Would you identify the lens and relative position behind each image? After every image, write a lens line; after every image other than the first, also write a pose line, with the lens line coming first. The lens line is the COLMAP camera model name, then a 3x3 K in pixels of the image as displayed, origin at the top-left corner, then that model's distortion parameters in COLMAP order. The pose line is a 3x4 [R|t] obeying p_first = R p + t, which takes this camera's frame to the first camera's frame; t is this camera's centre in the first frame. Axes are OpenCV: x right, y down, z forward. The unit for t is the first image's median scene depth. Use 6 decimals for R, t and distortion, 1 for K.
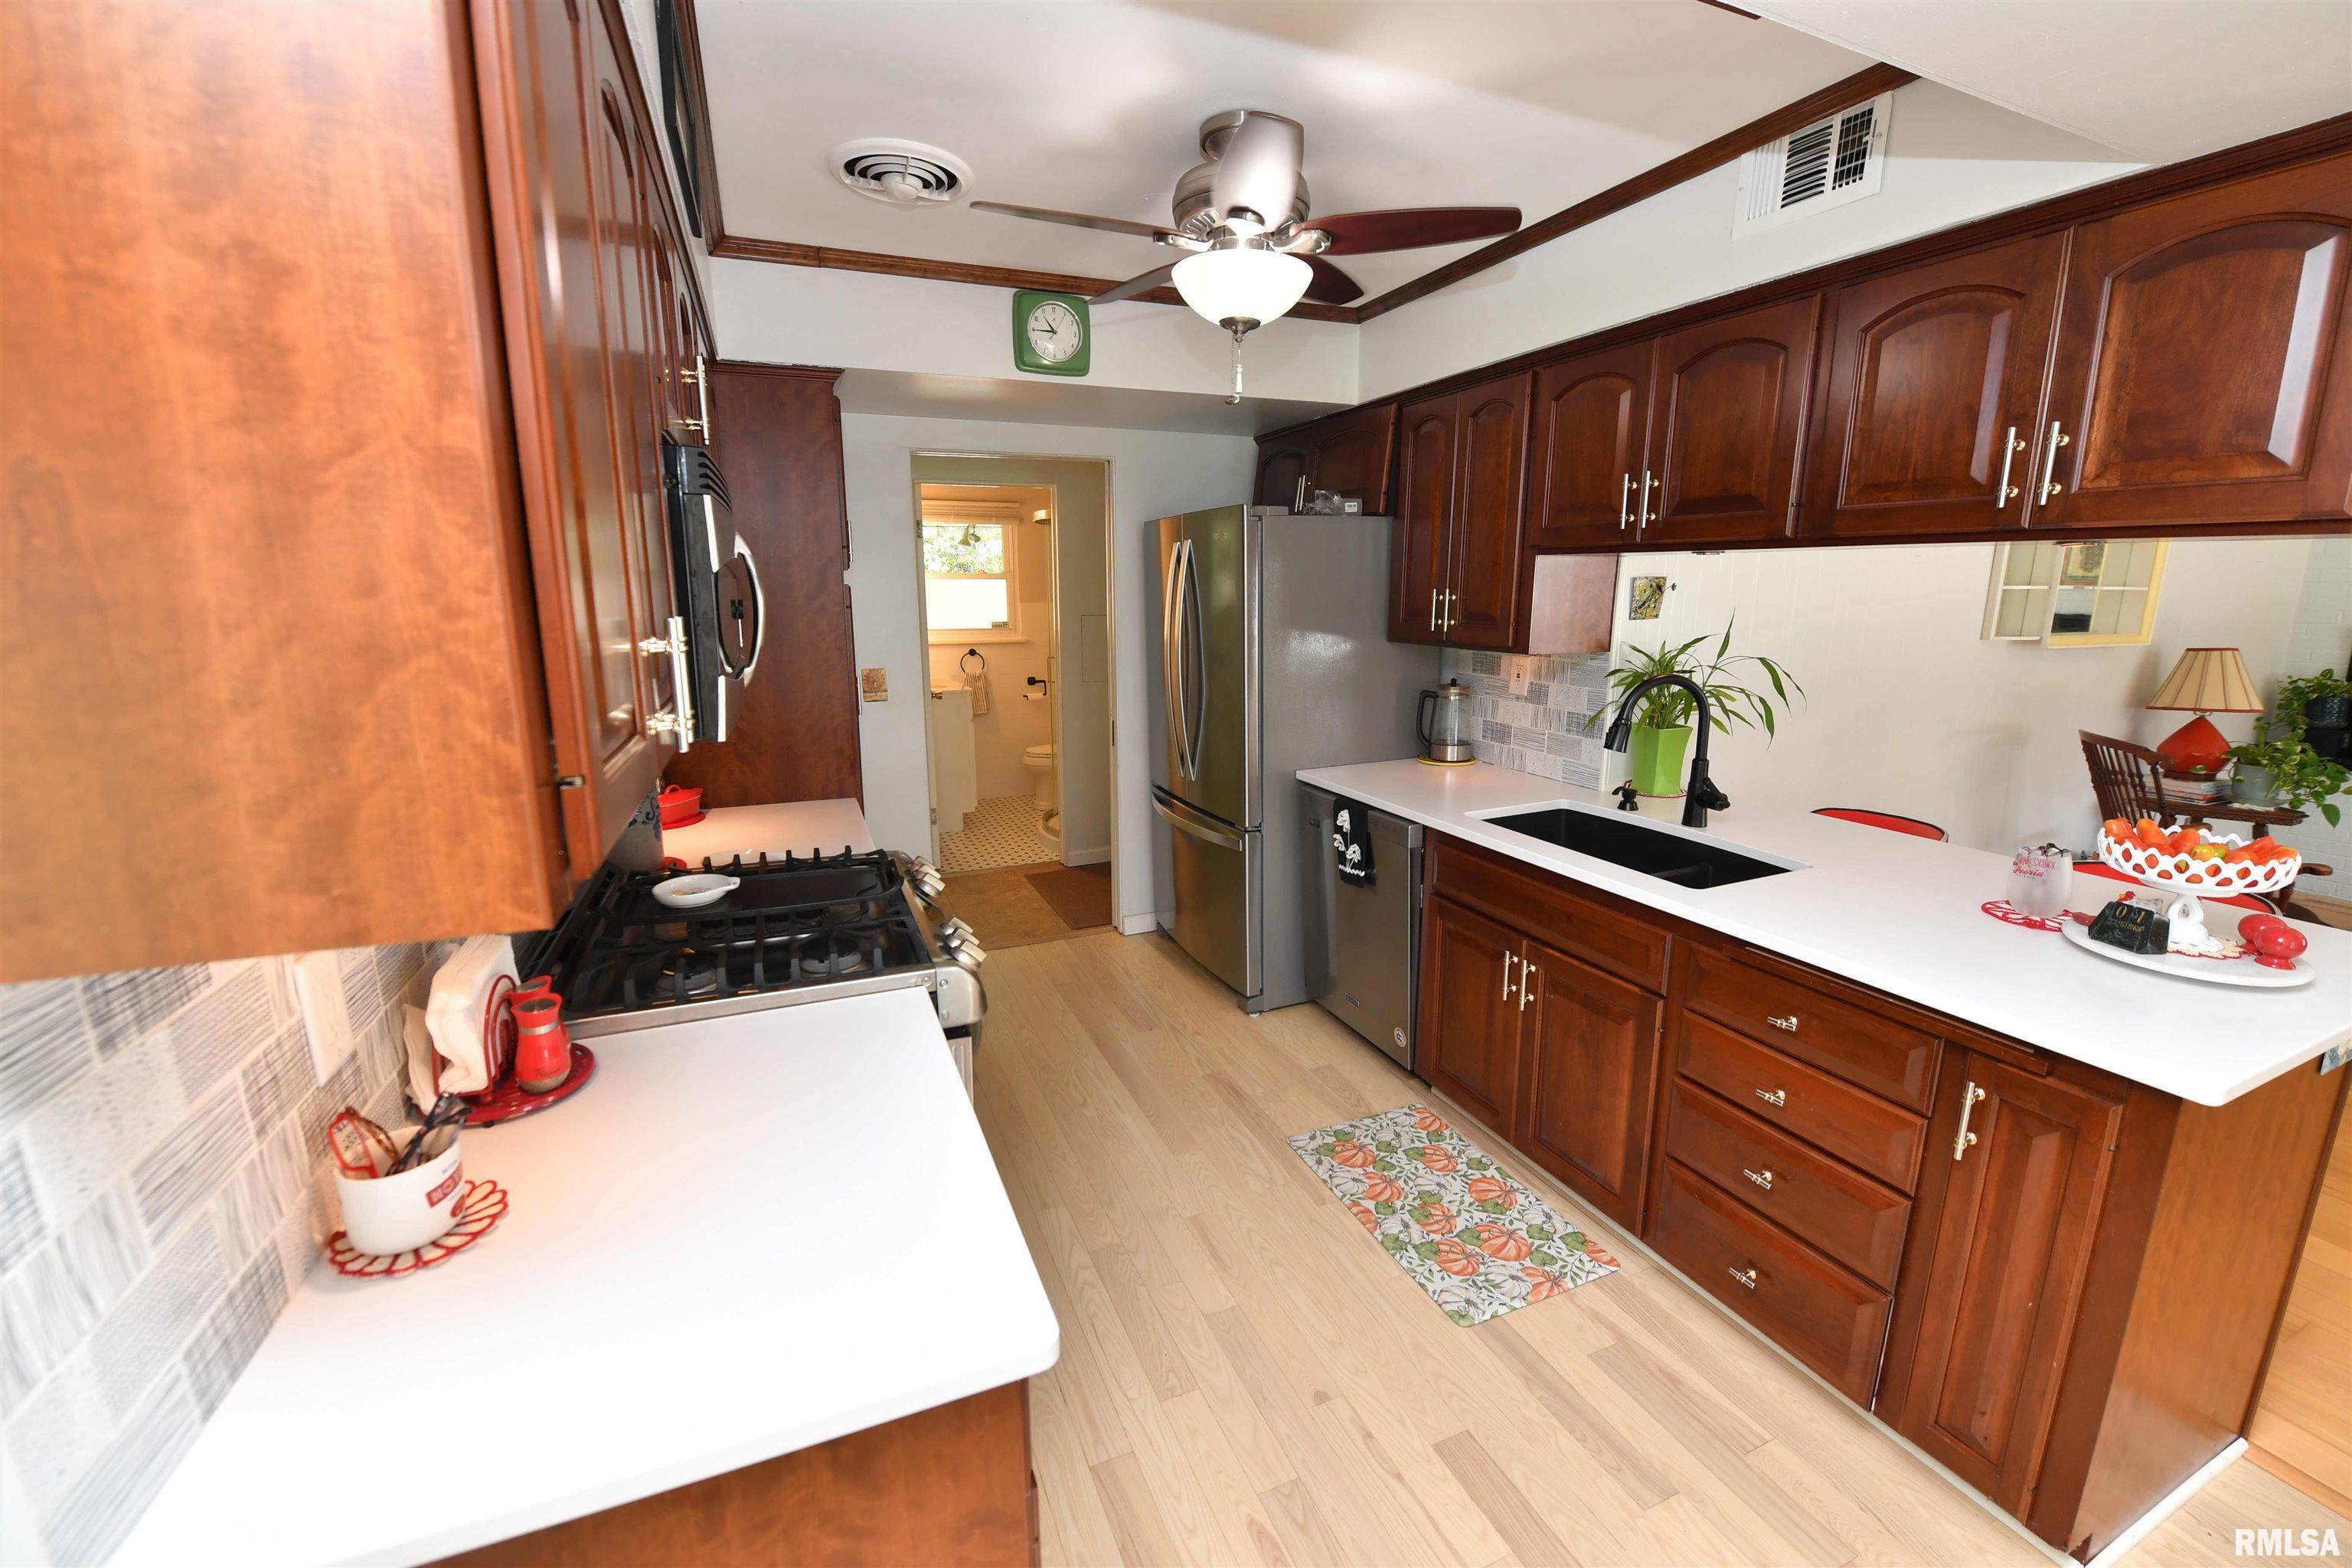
lens RADIAL K [[935.0, 0, 1170.4], [0, 935.0, 773.1], [0, 0, 1]] dist [-0.019764, -0.000842]
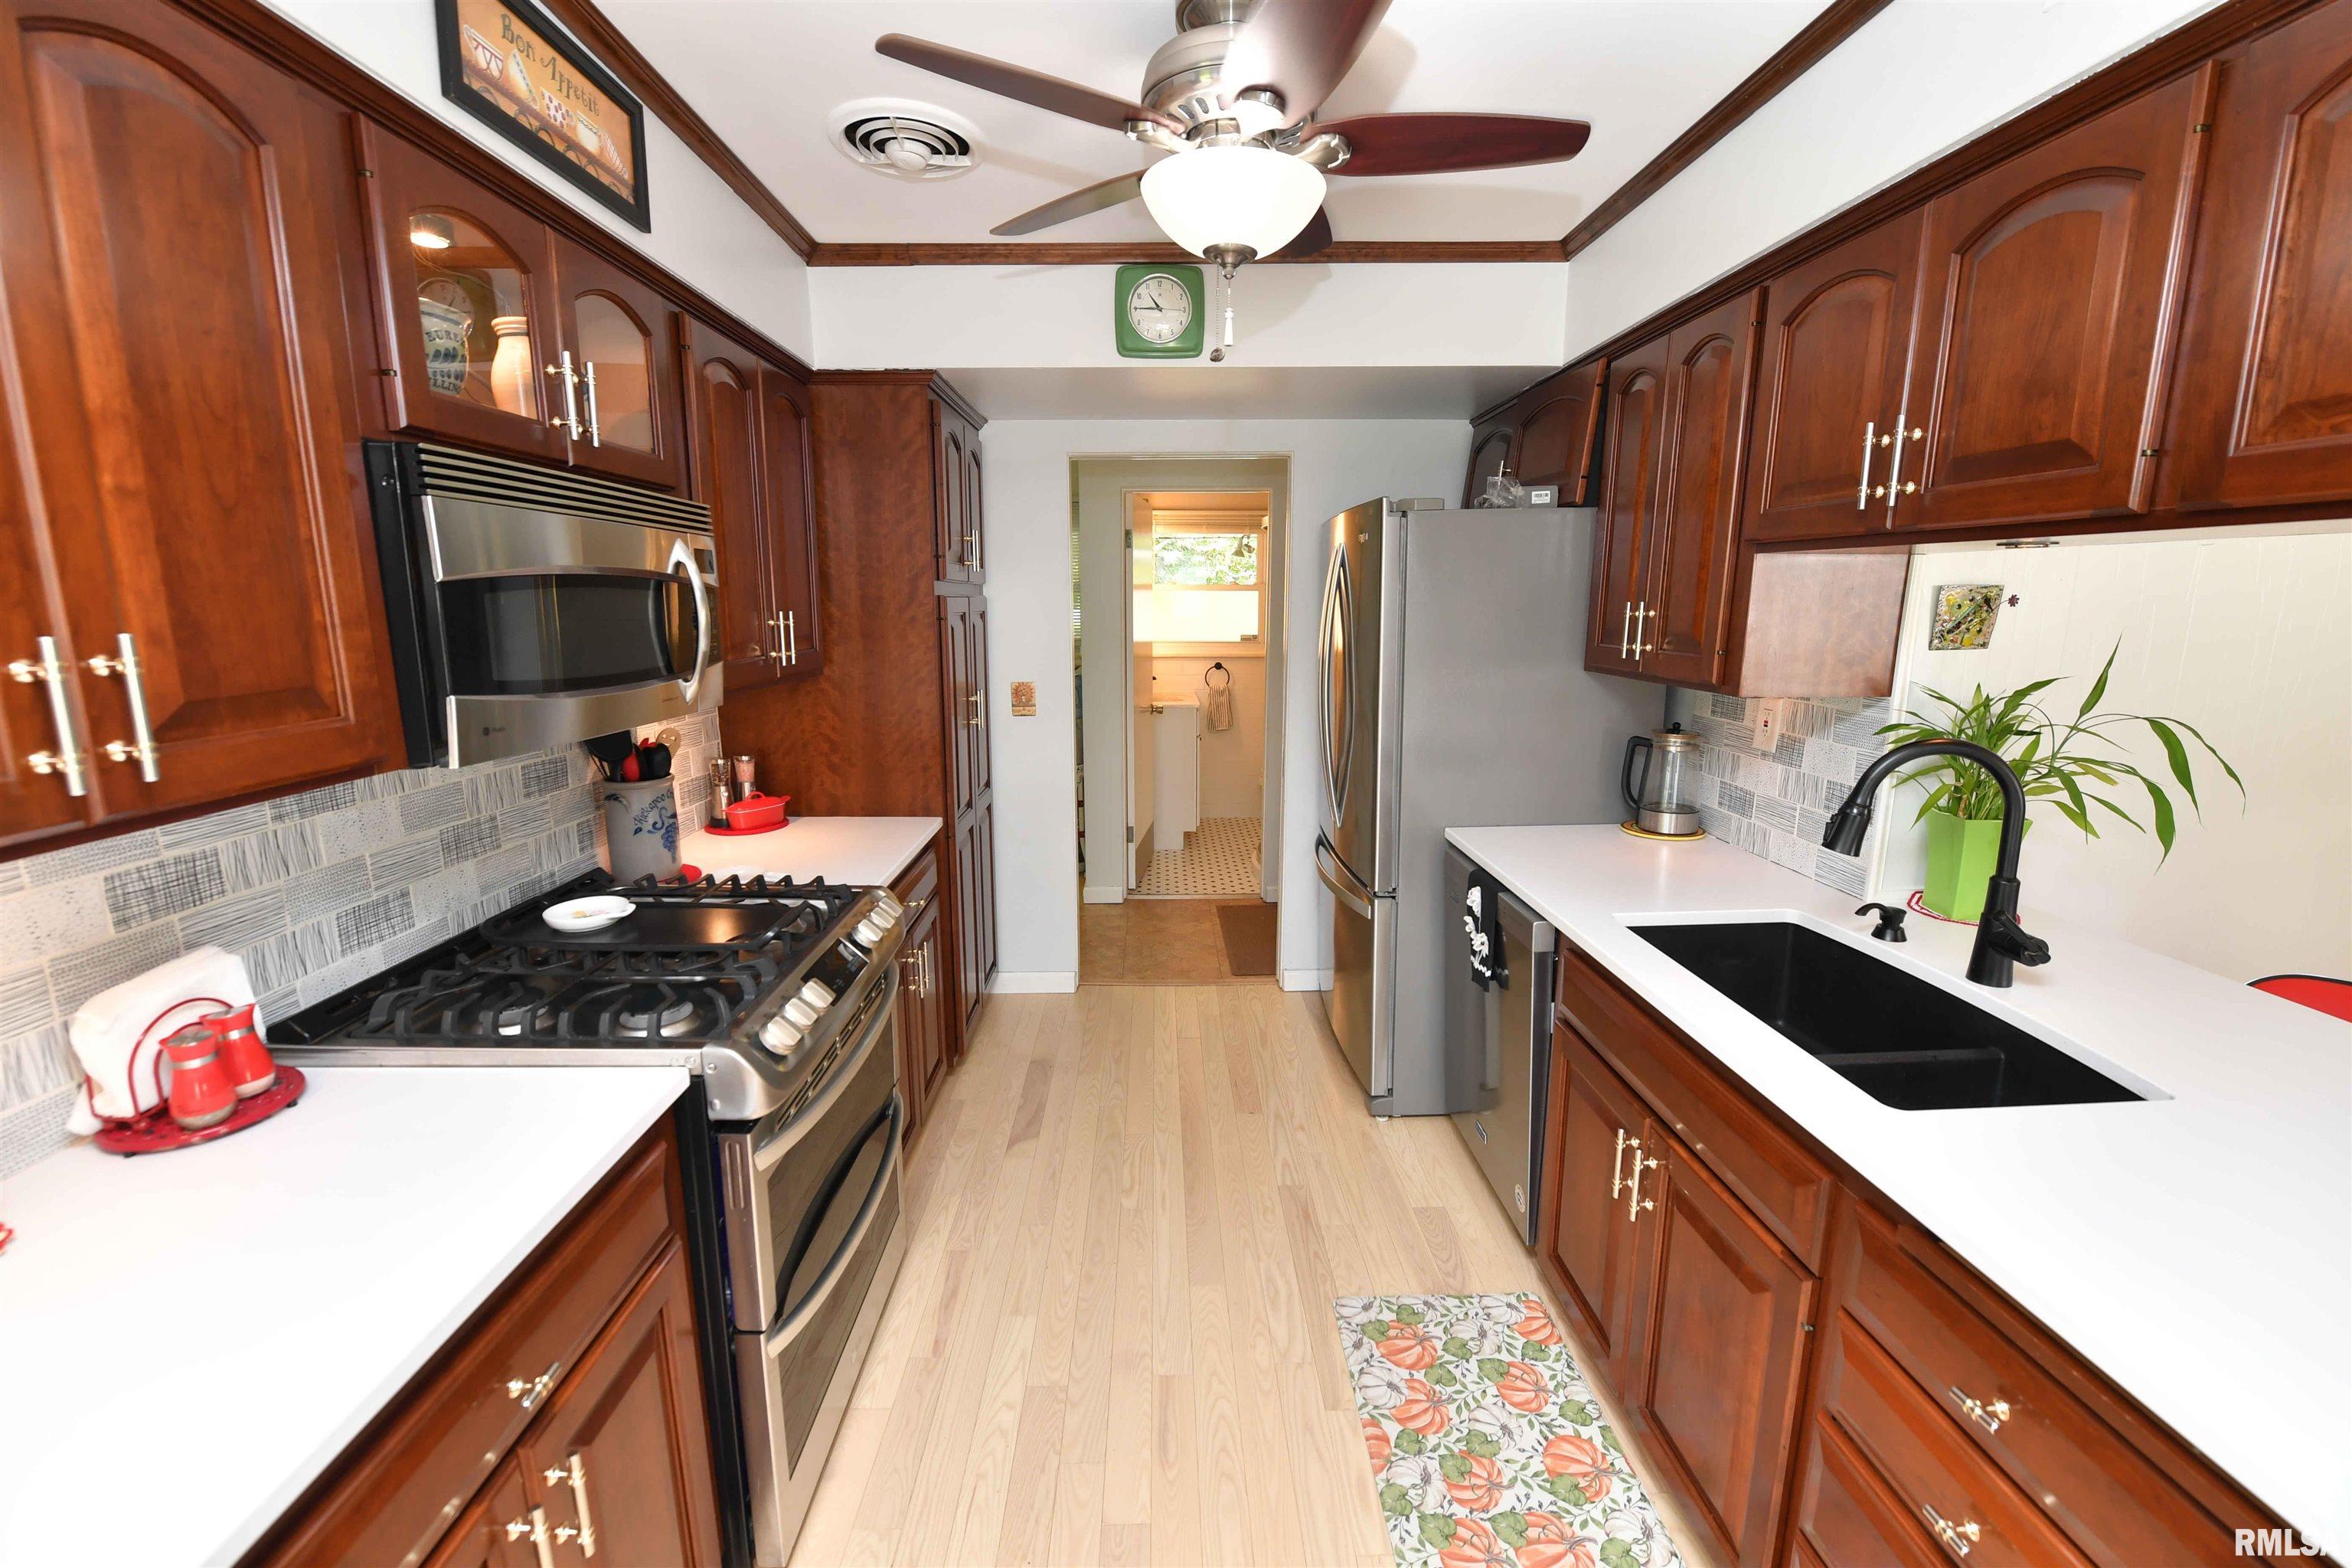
lens RADIAL K [[935.0, 0, 1170.4], [0, 935.0, 773.1], [0, 0, 1]] dist [-0.019764, -0.000842]
pose [[0.930458, 0.068435, -0.359950, 0.243849], [-0.072797, 0.997346, 0.001442, -0.040856], [0.359093, 0.024862, 0.932971, 0.205275]]
